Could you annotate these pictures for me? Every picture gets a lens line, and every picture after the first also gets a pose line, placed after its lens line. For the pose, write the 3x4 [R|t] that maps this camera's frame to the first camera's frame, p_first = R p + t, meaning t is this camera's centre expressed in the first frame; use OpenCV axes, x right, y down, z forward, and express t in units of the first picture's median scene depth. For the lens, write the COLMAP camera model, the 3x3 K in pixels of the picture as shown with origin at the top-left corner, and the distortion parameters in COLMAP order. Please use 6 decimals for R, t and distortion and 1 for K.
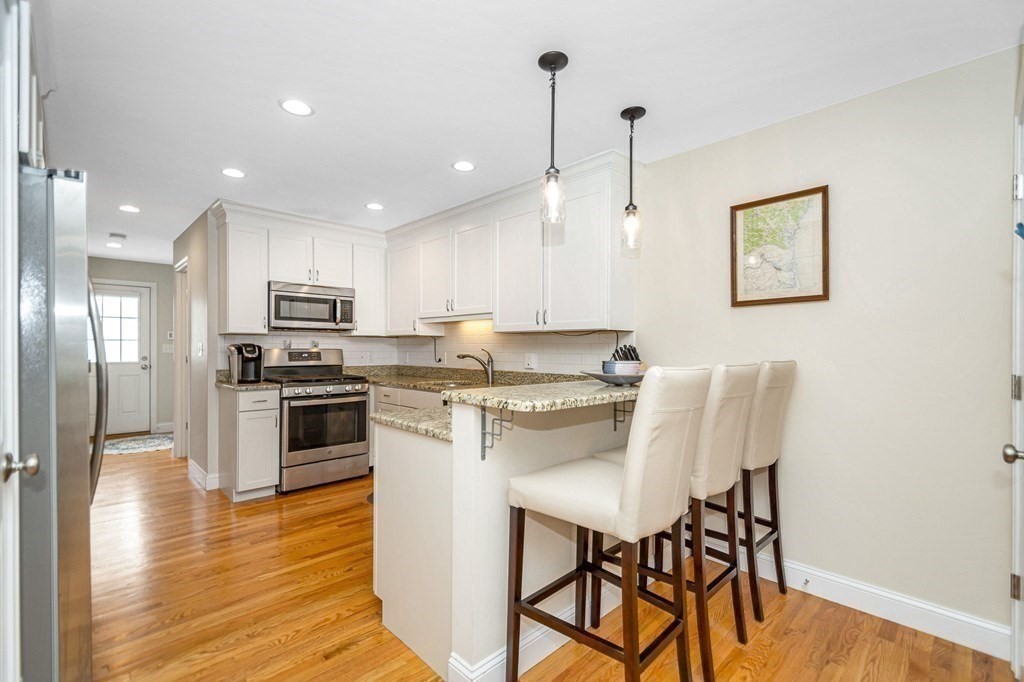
lens RADIAL K [[465.9, 0, 521.5], [0, 465.9, 347.5], [0, 0, 1]] dist [0.006688, -0.002288]
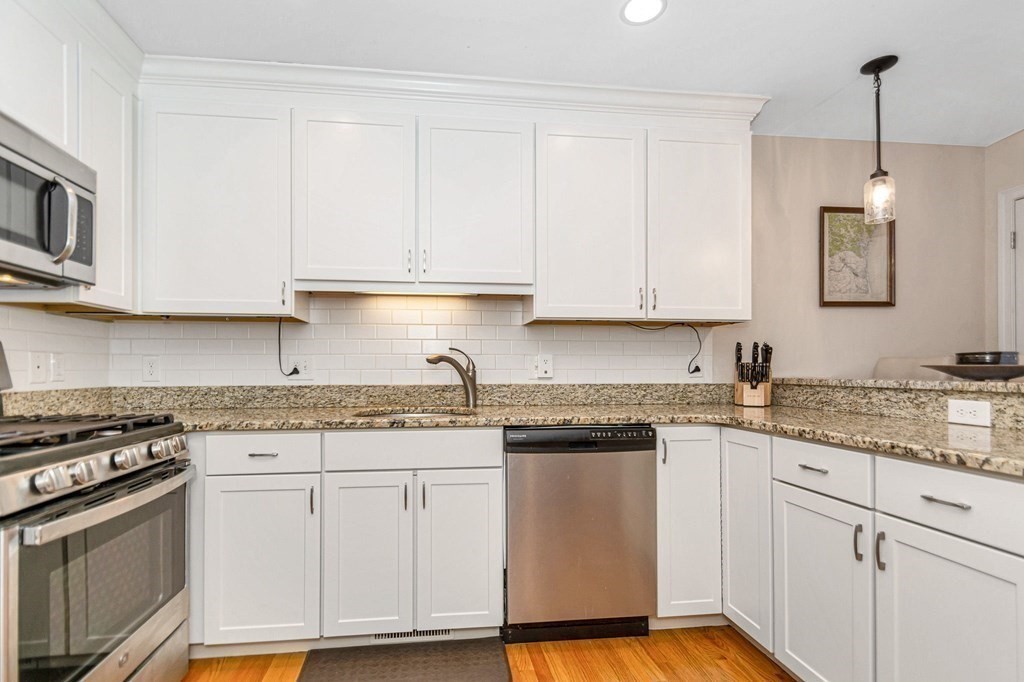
lens RADIAL K [[465.9, 0, 489.1], [0, 465.9, 366.7], [0, 0, 1]] dist [0.006688, -0.002288]
pose [[0.607993, -0.004758, 0.793928, -0.800230], [0.003368, 0.999989, 0.003414, 0.038490], [-0.793935, 0.000599, 0.608002, 0.965432]]
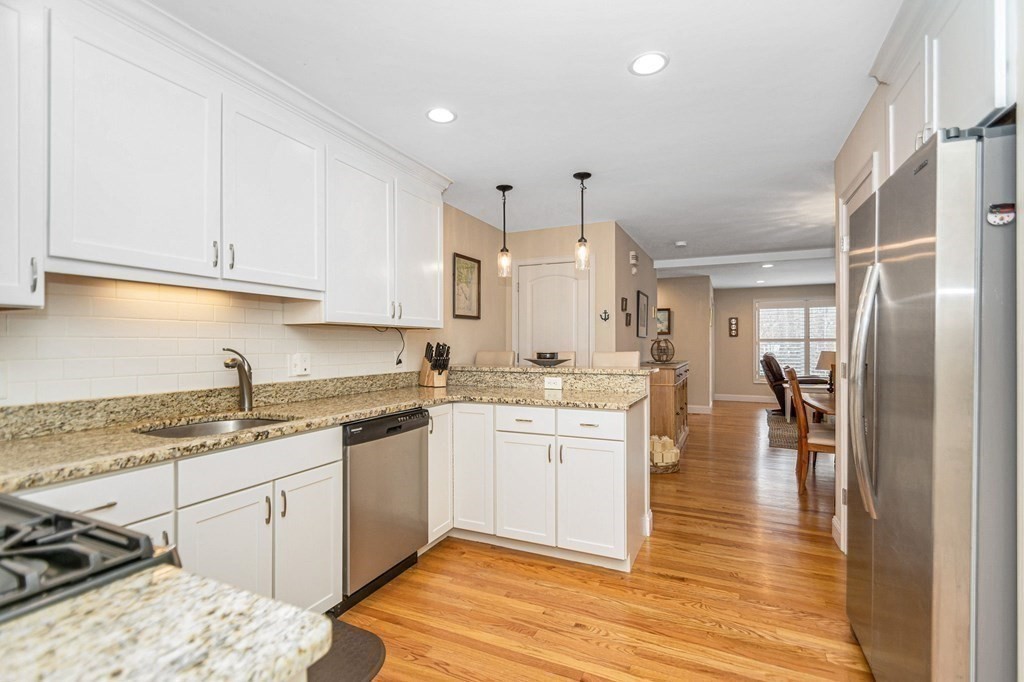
lens RADIAL K [[465.9, 0, 502.5], [0, 465.9, 344.0], [0, 0, 1]] dist [0.006688, -0.002288]
pose [[-0.342848, -0.008613, 0.939351, -1.068426], [-0.005356, 0.999960, 0.007214, -0.011398], [-0.939375, -0.002558, -0.342881, 1.394243]]
